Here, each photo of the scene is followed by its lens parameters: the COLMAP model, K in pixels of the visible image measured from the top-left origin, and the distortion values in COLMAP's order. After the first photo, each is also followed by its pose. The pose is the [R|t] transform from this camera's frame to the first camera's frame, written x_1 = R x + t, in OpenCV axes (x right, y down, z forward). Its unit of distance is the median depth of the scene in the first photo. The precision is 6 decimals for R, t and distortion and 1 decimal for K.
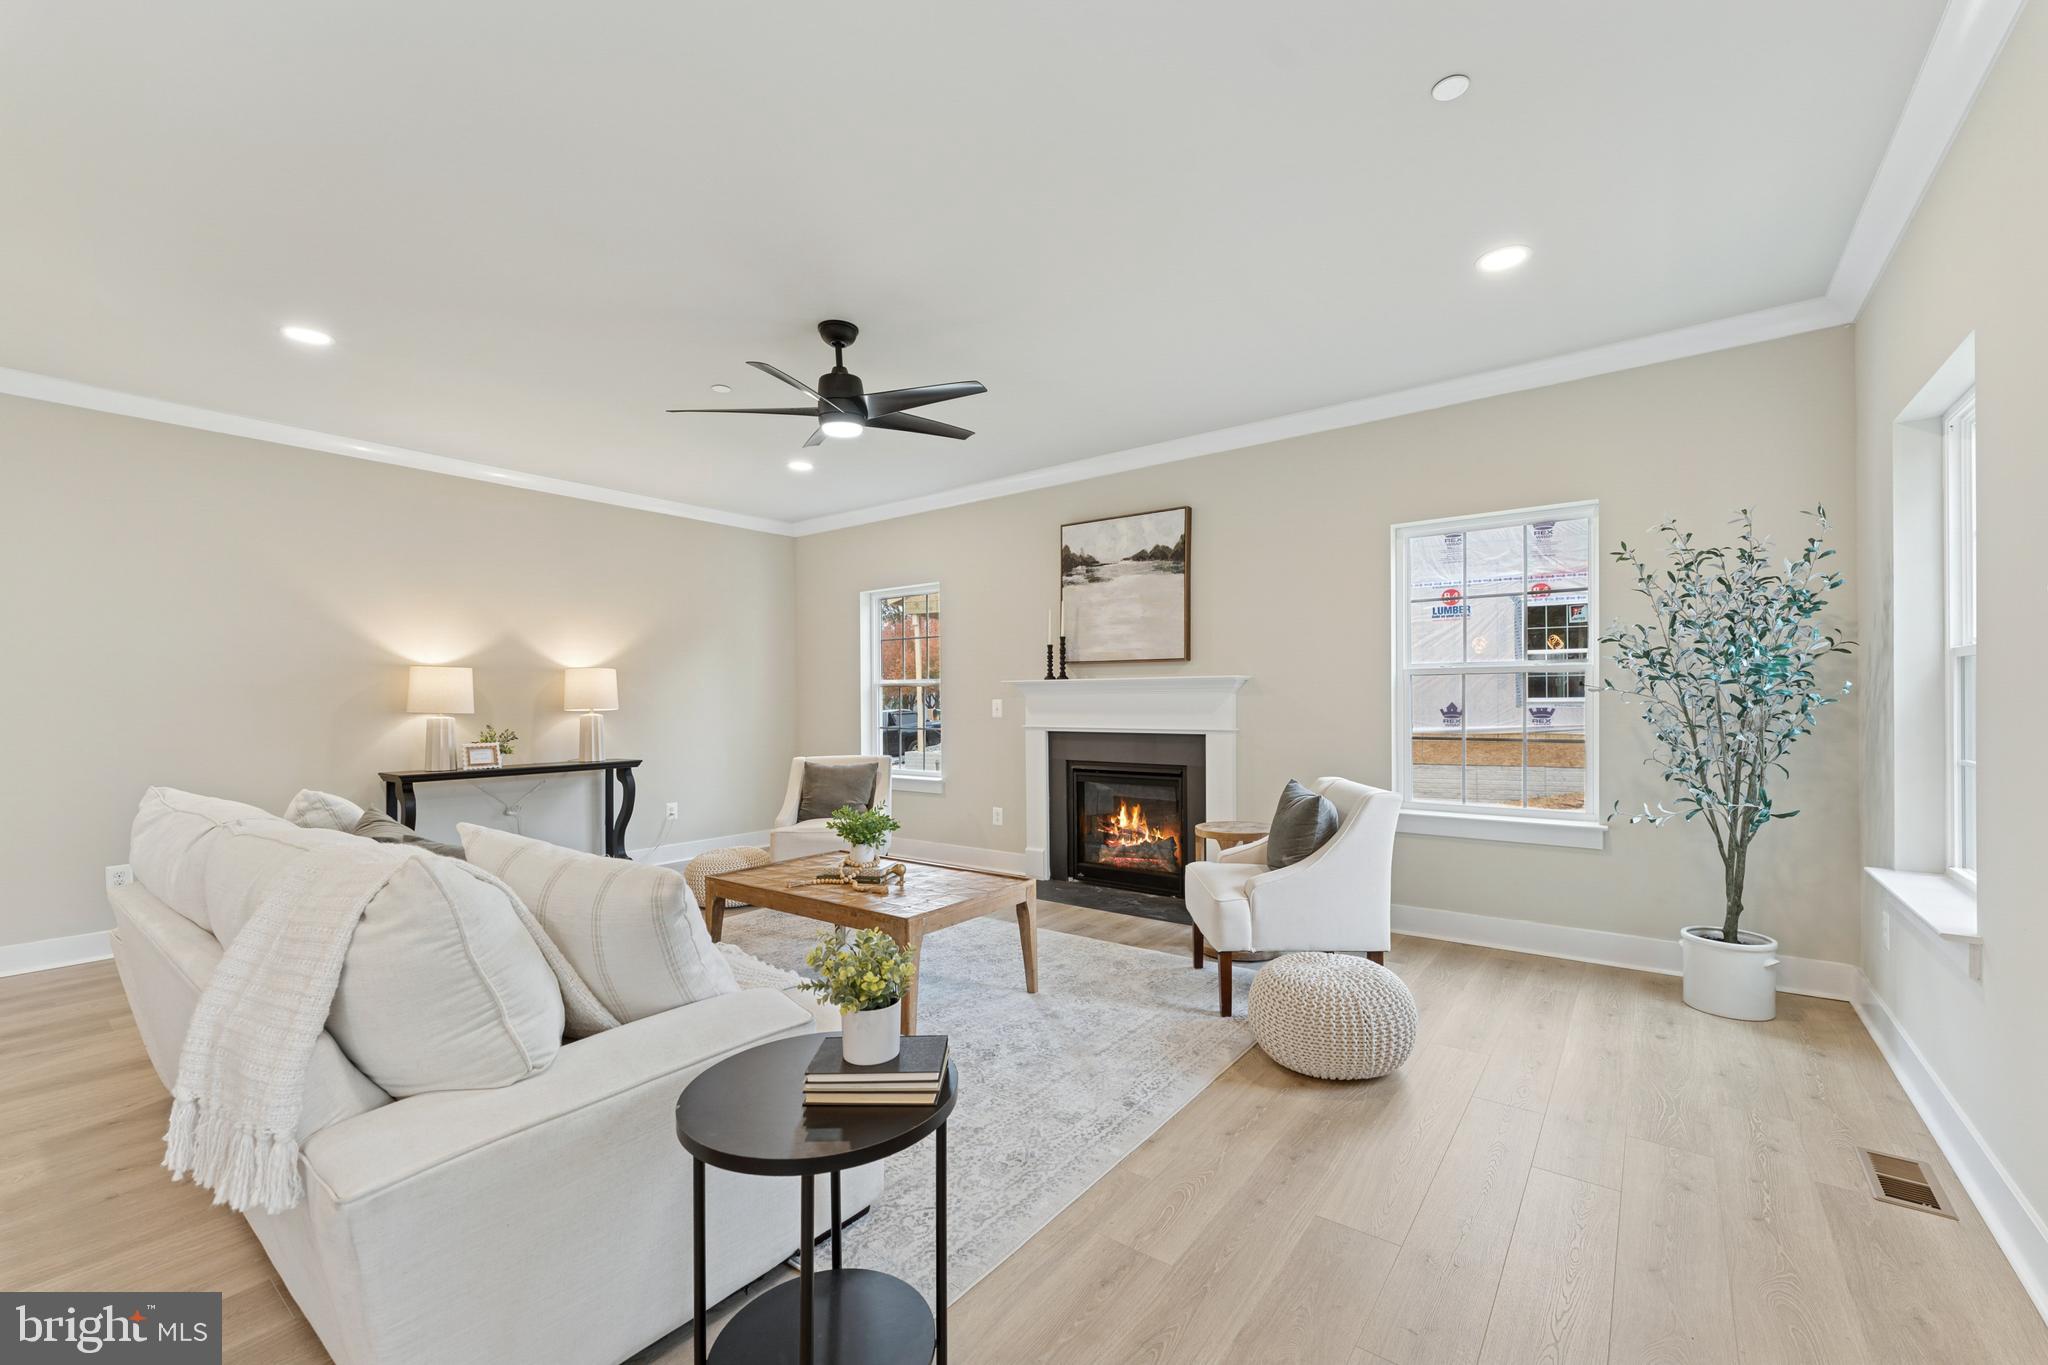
lens RADIAL K [[827.6, 0, 1044.3], [0, 827.6, 701.1], [0, 0, 1]] dist [0.001844, -0.001092]
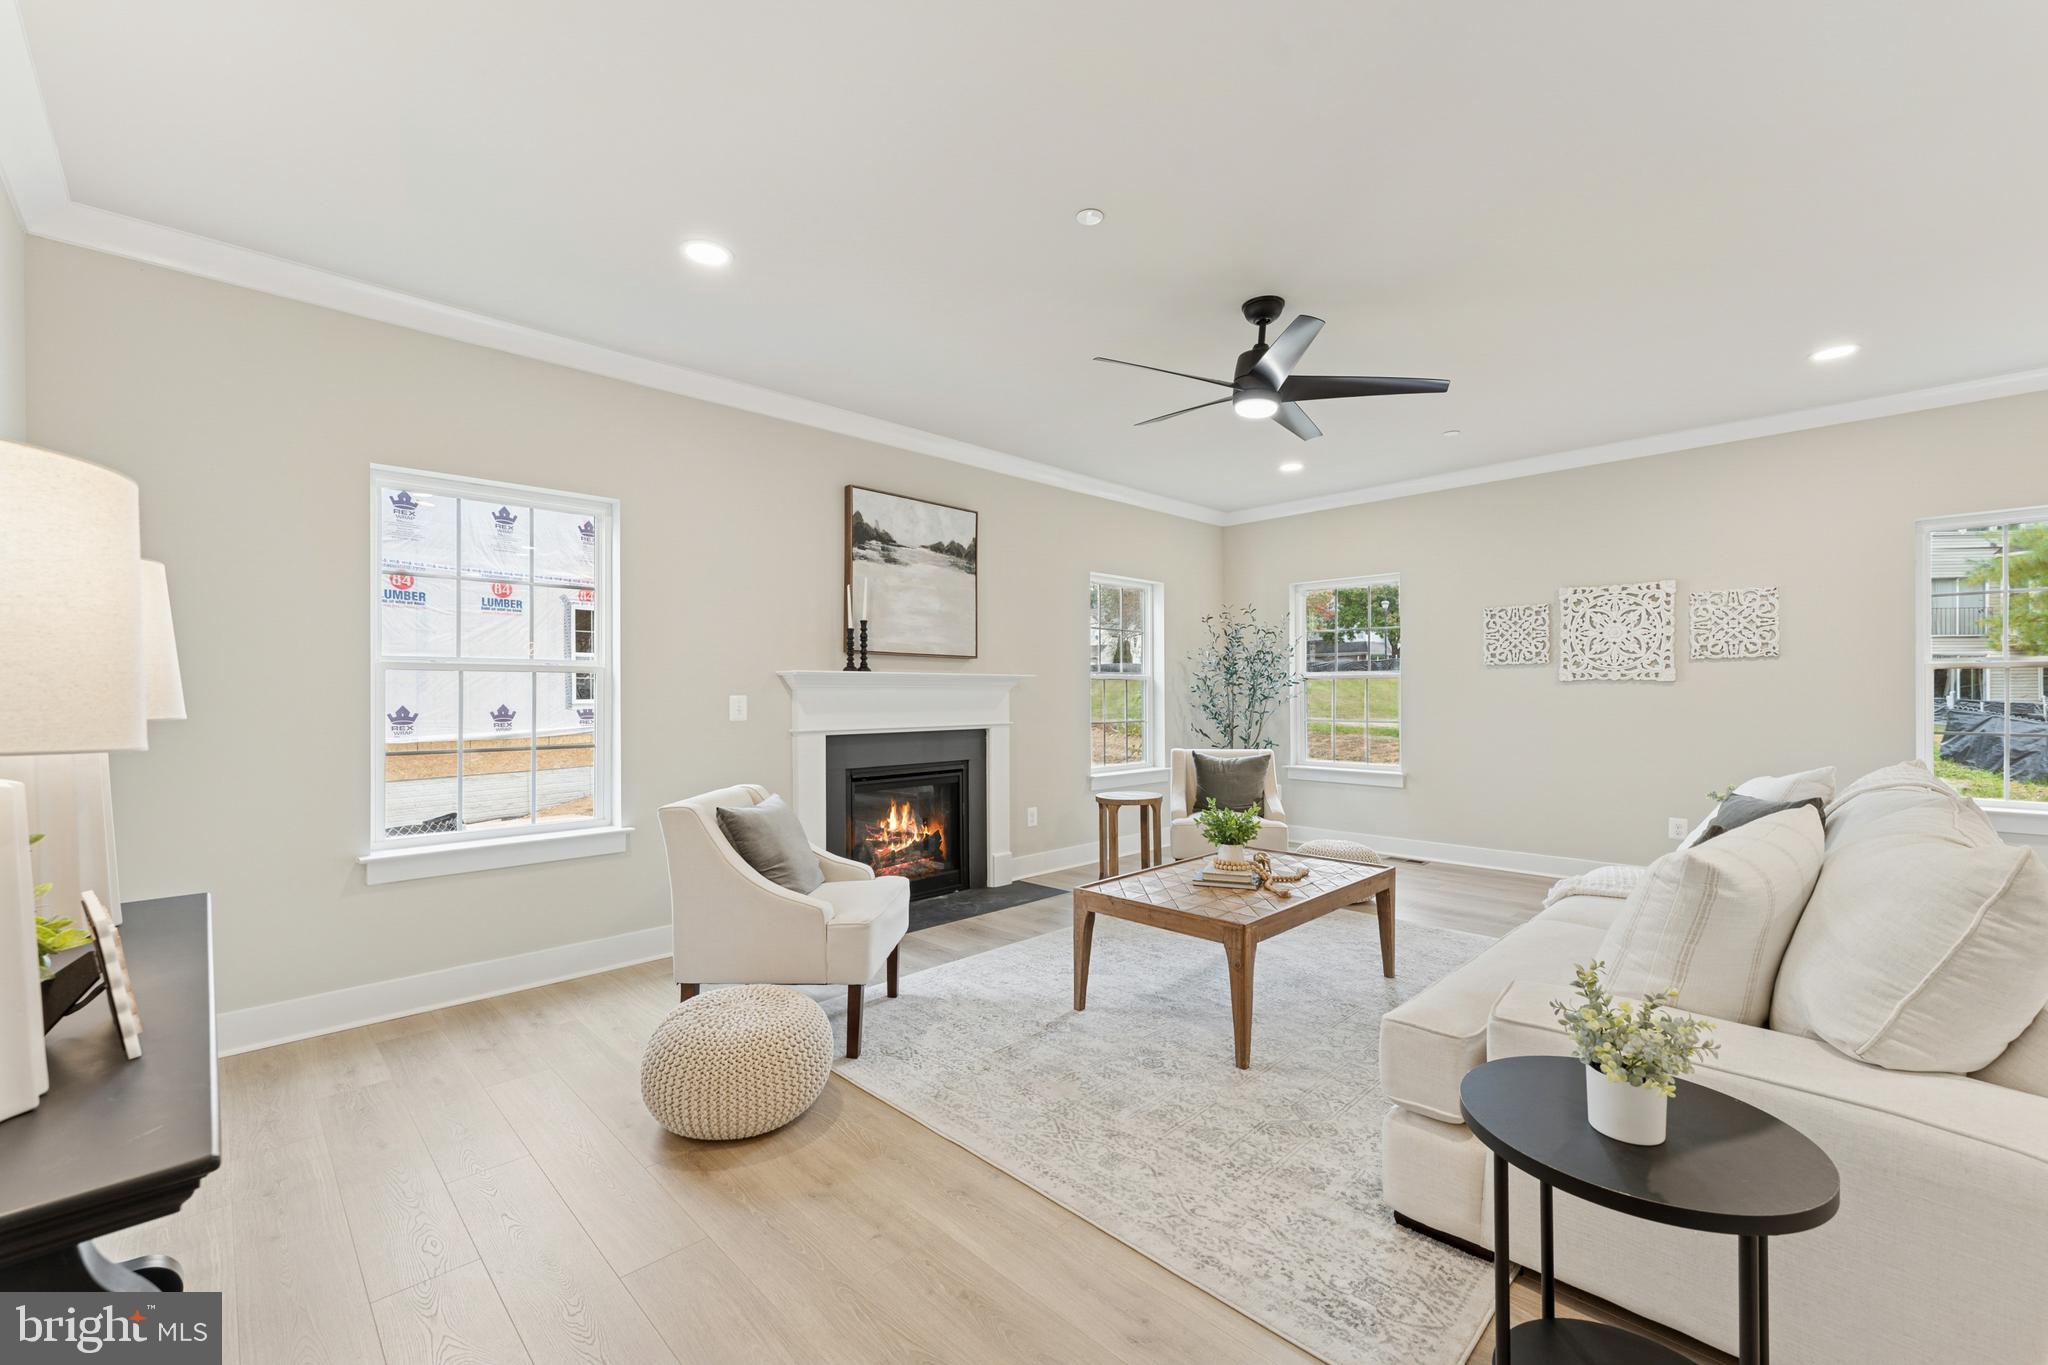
lens RADIAL K [[827.6, 0, 1033.0], [0, 827.6, 701.2], [0, 0, 1]] dist [0.001844, -0.001092]
pose [[0.149818, 0.002069, 0.988711, -0.790124], [0.003657, 0.999990, -0.002646, 0.006738], [-0.988707, 0.004012, 0.149809, 0.718504]]
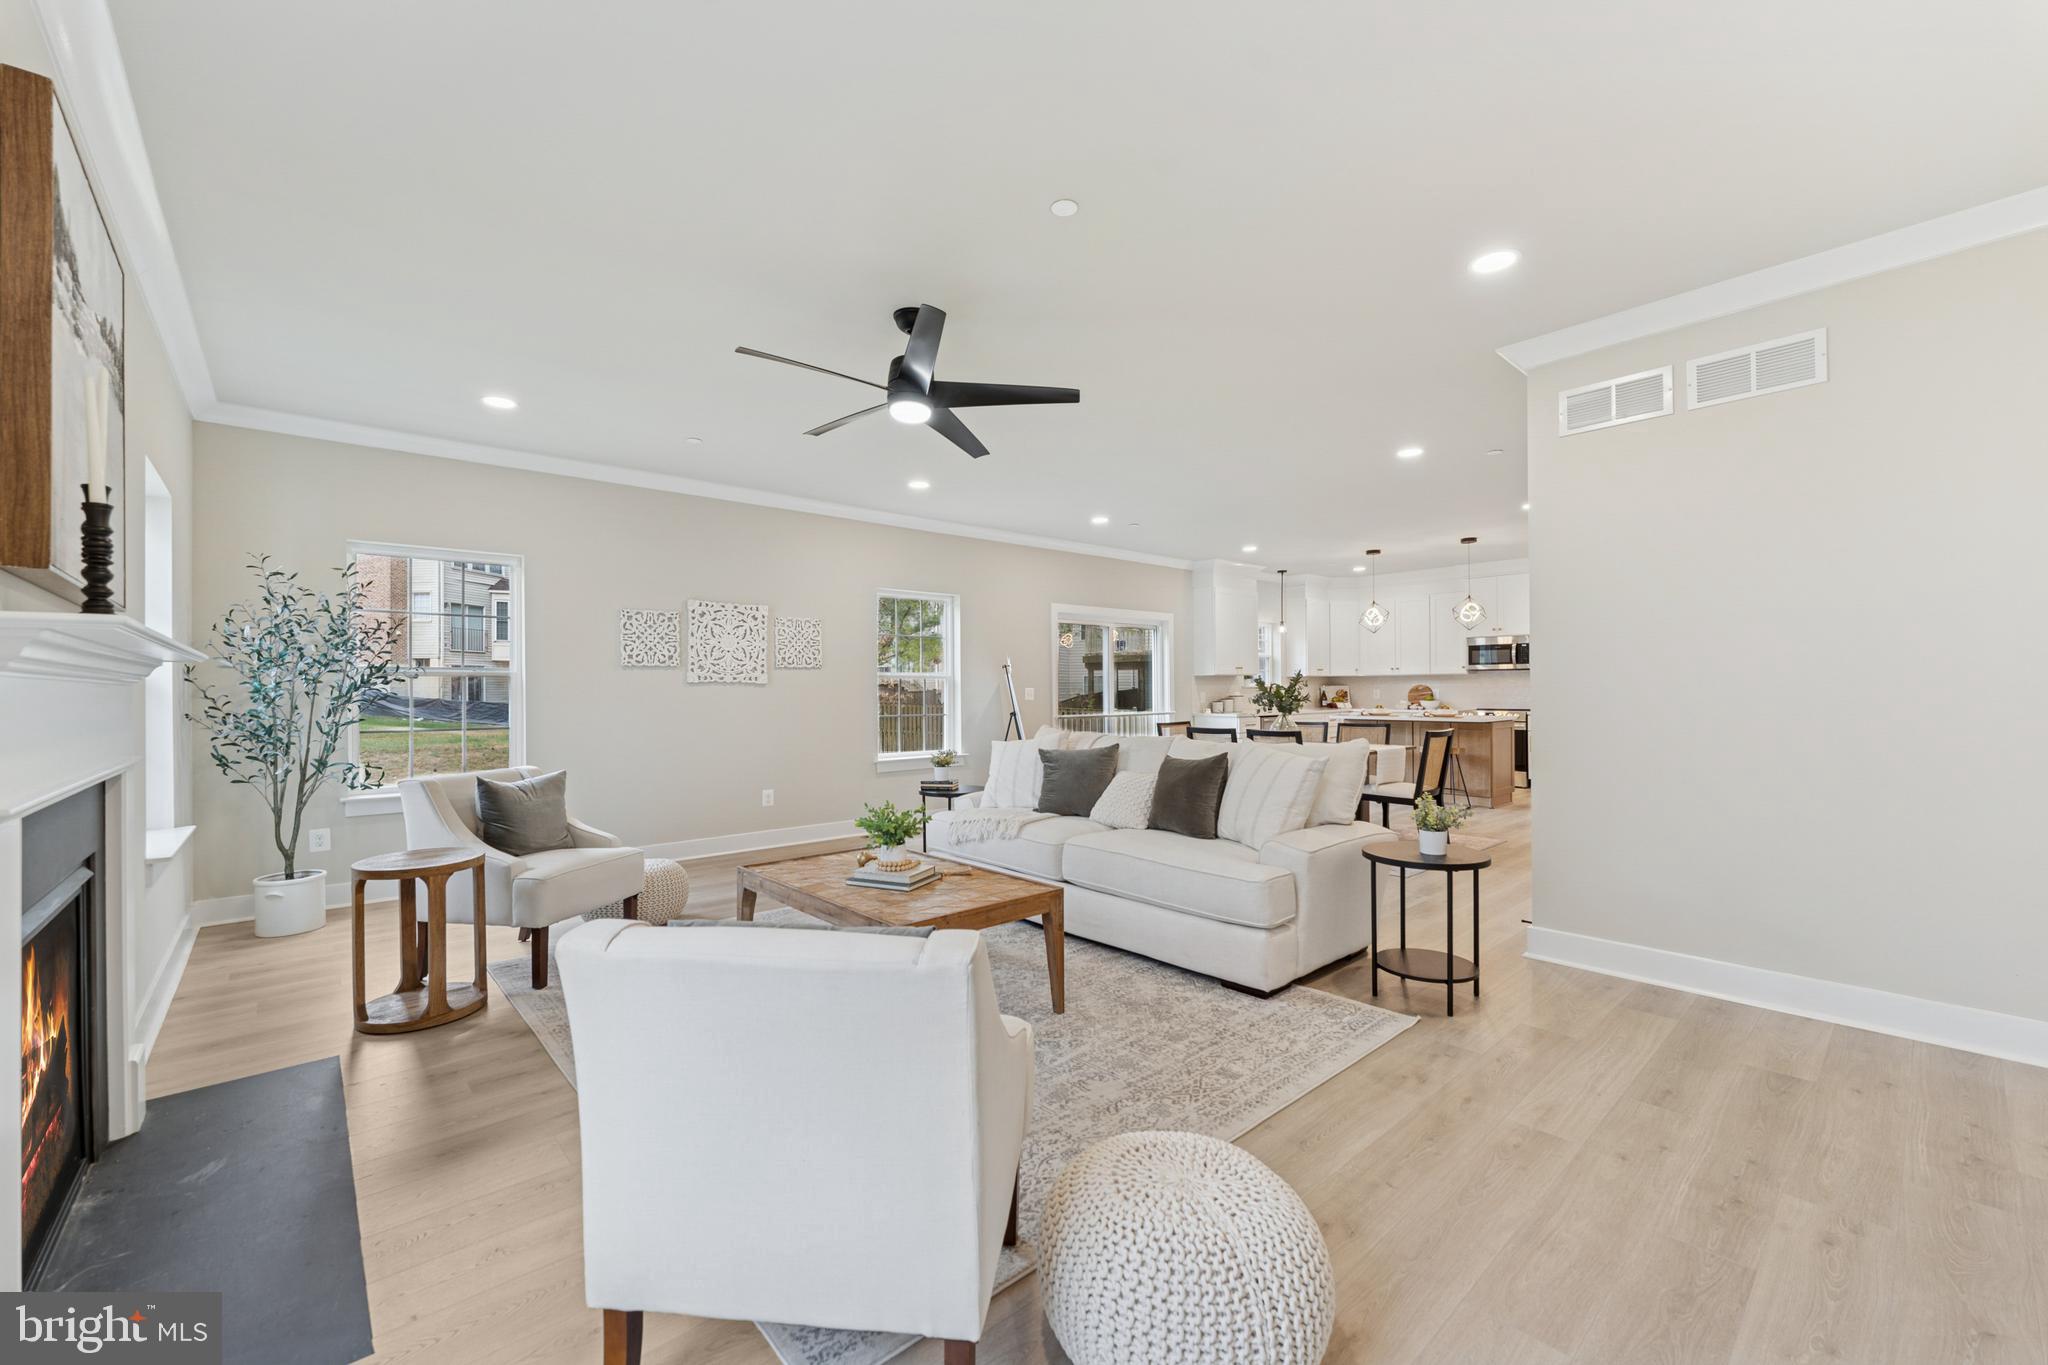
lens RADIAL K [[827.6, 0, 1021.4], [0, 827.6, 688.7], [0, 0, 1]] dist [0.001844, -0.001092]
pose [[-0.978947, 0.017807, 0.203338, -0.364567], [0.017352, 0.999841, -0.004022, 0.002533], [-0.203378, -0.000409, -0.979100, 1.249663]]
